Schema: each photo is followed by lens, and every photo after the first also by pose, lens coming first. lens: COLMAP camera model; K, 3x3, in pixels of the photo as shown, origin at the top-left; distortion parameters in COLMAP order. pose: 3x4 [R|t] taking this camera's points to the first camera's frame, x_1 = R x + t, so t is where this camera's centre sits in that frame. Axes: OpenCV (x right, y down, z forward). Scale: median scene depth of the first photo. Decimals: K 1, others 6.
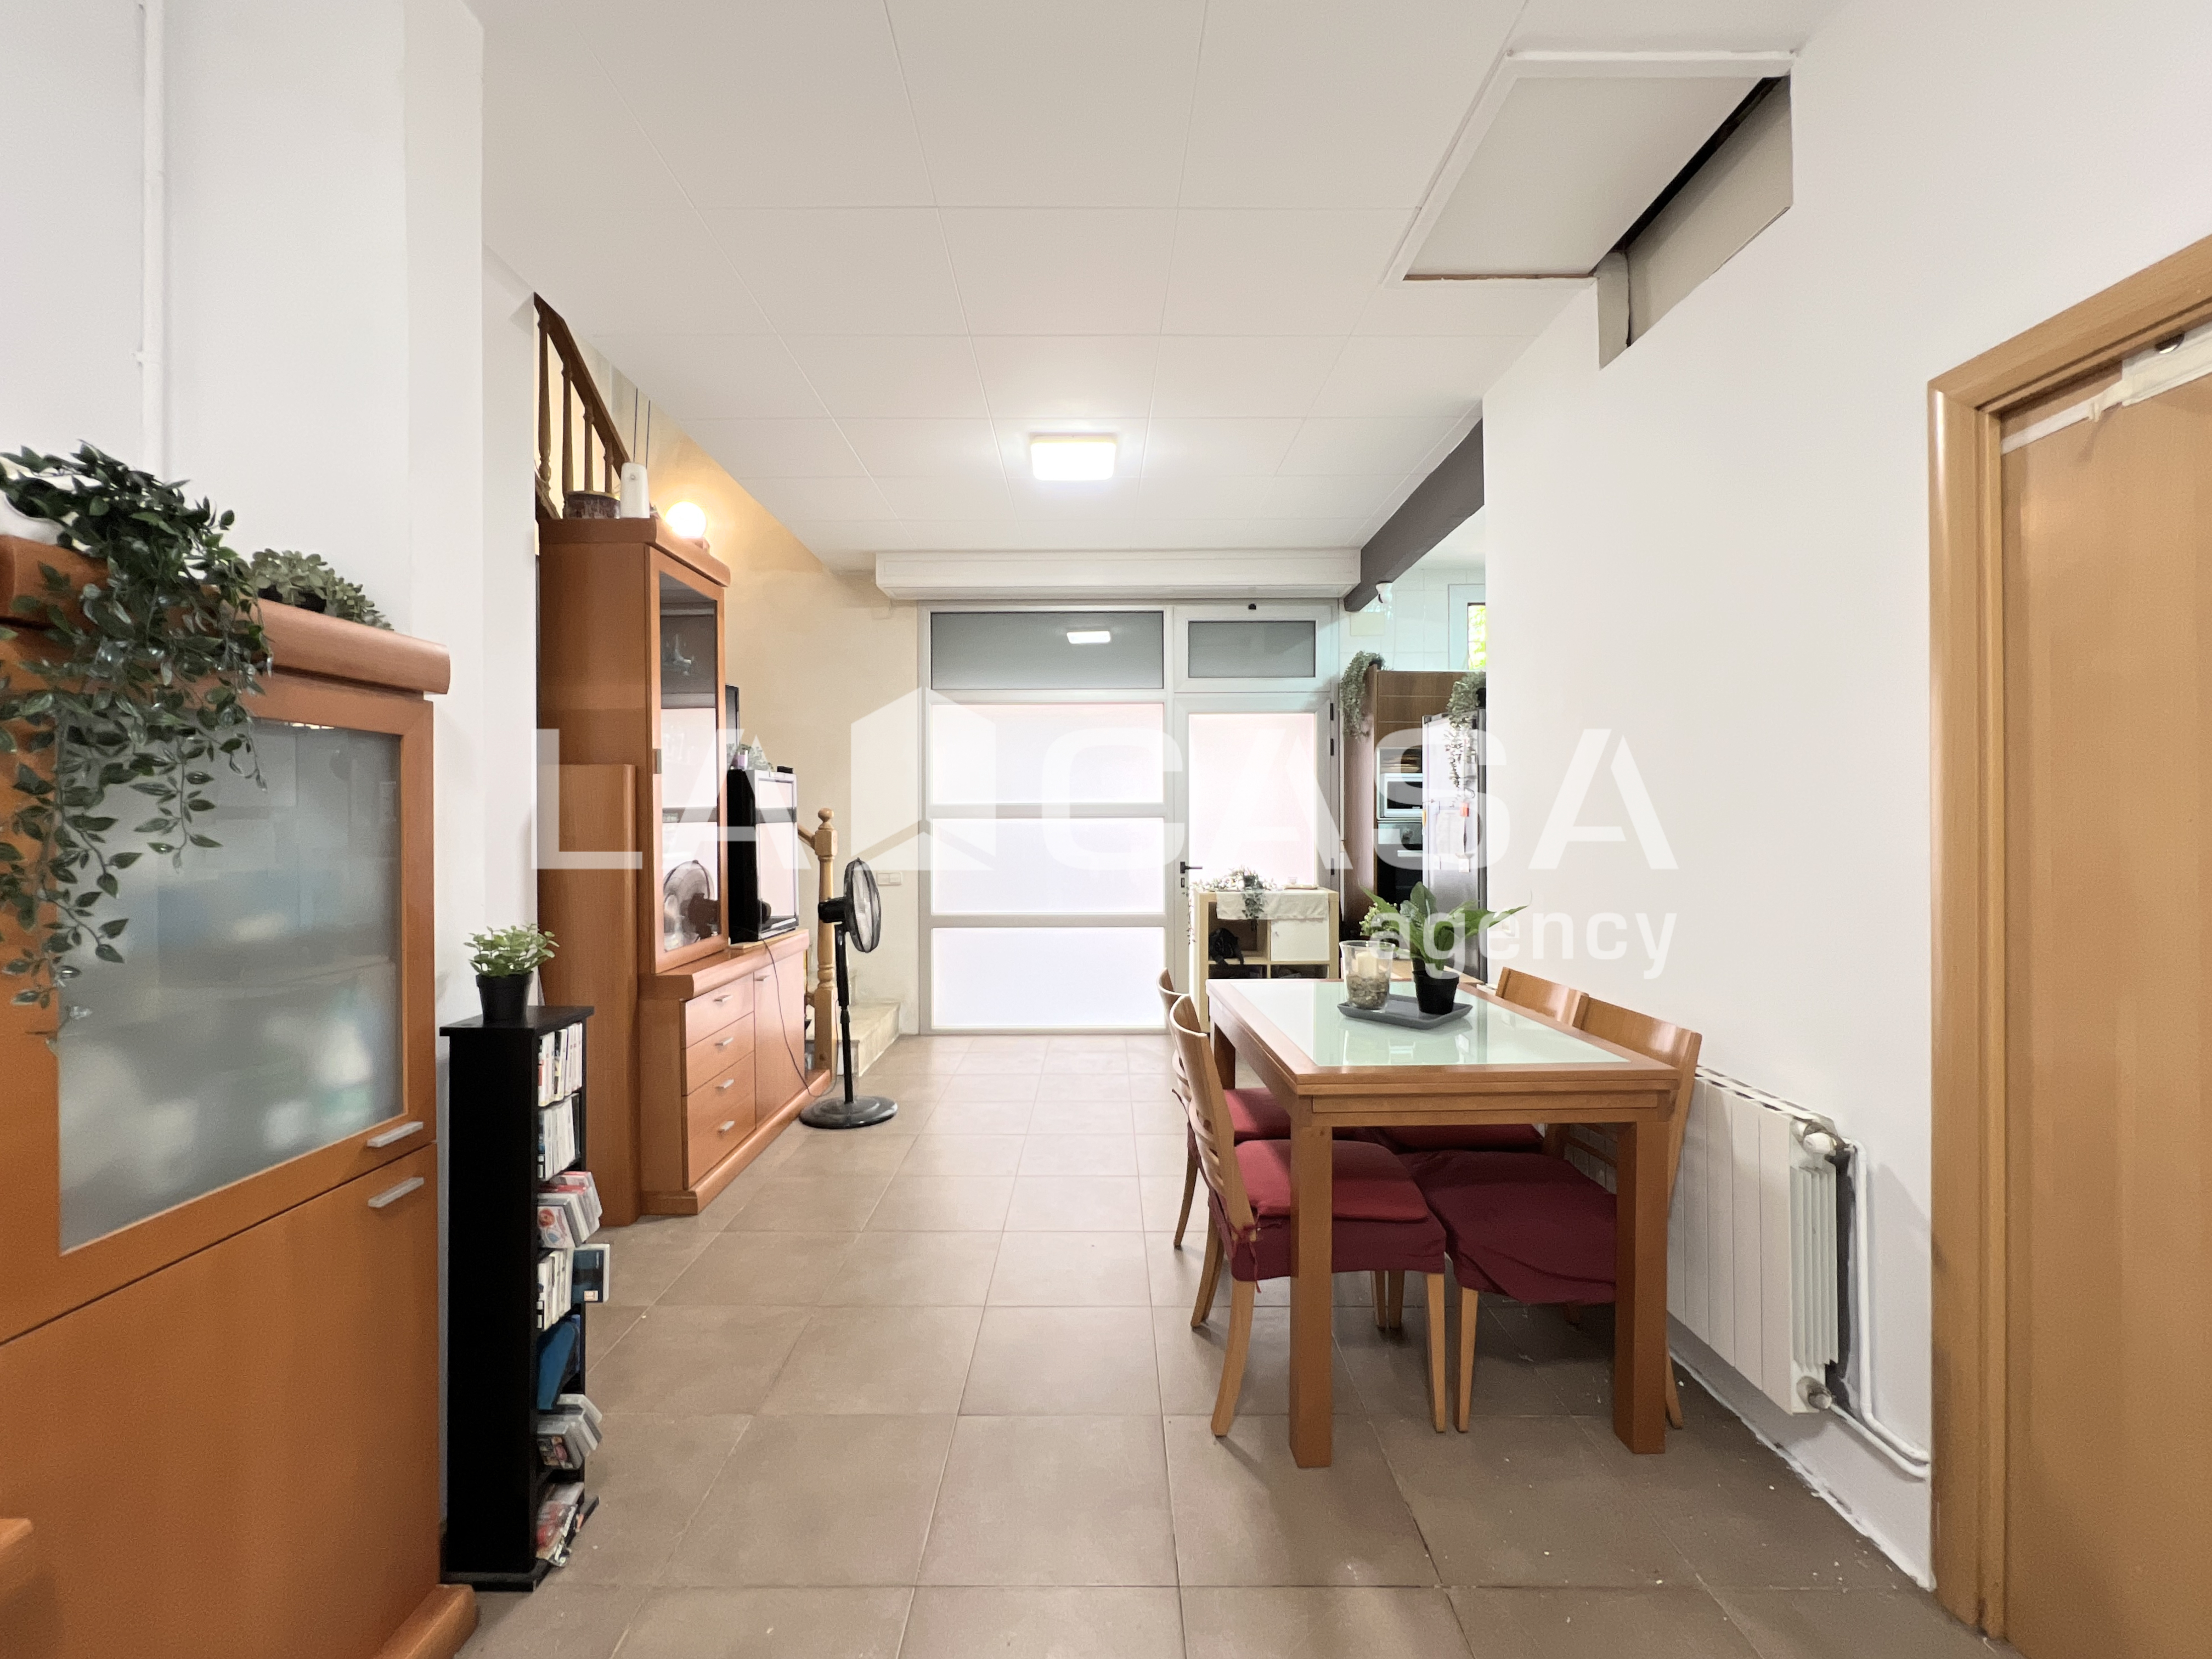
lens RADIAL K [[906.6, 0, 1106.0], [0, 906.6, 829.5], [0, 0, 1]] dist [0.000647, -0.000045]
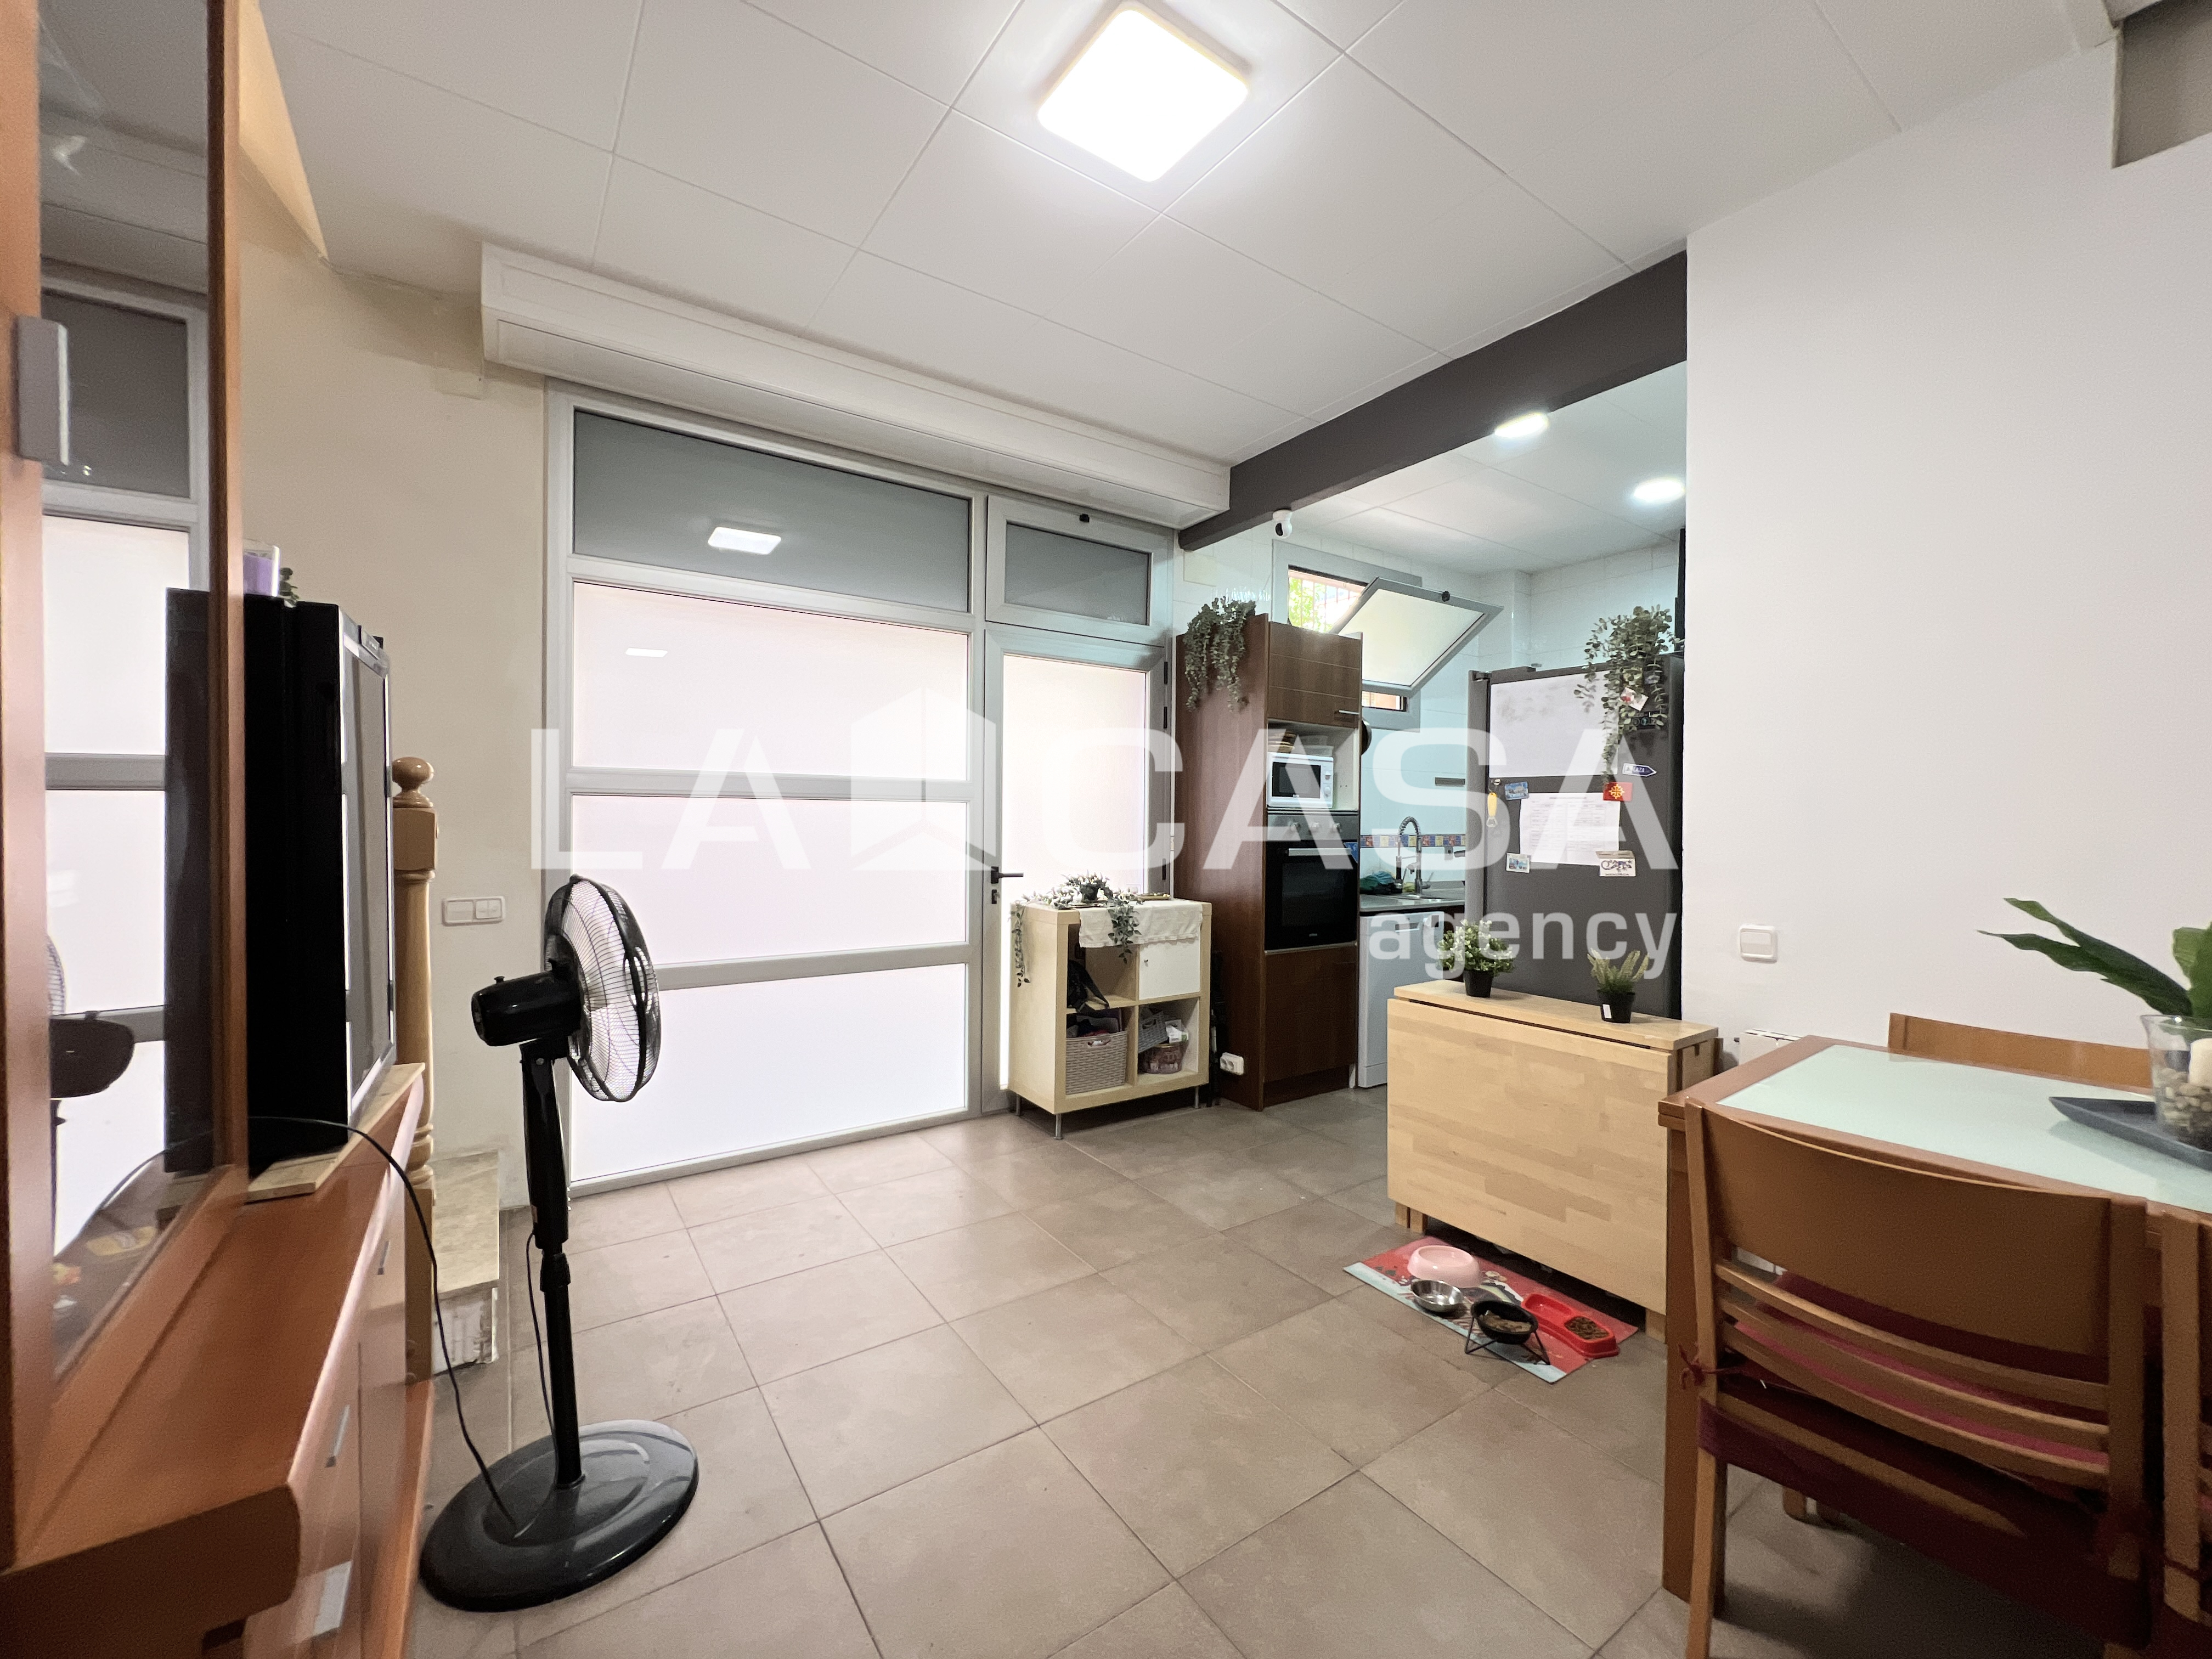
lens RADIAL K [[886.1, 0, 1106.0], [0, 886.1, 829.5], [0, 0, 1]] dist [0.001390, 0.000063]
pose [[0.829622, 0.003149, 0.558316, -0.226130], [-0.002904, 0.999995, -0.001325, 0.007895], [-0.558317, -0.000522, 0.829627, 0.395992]]
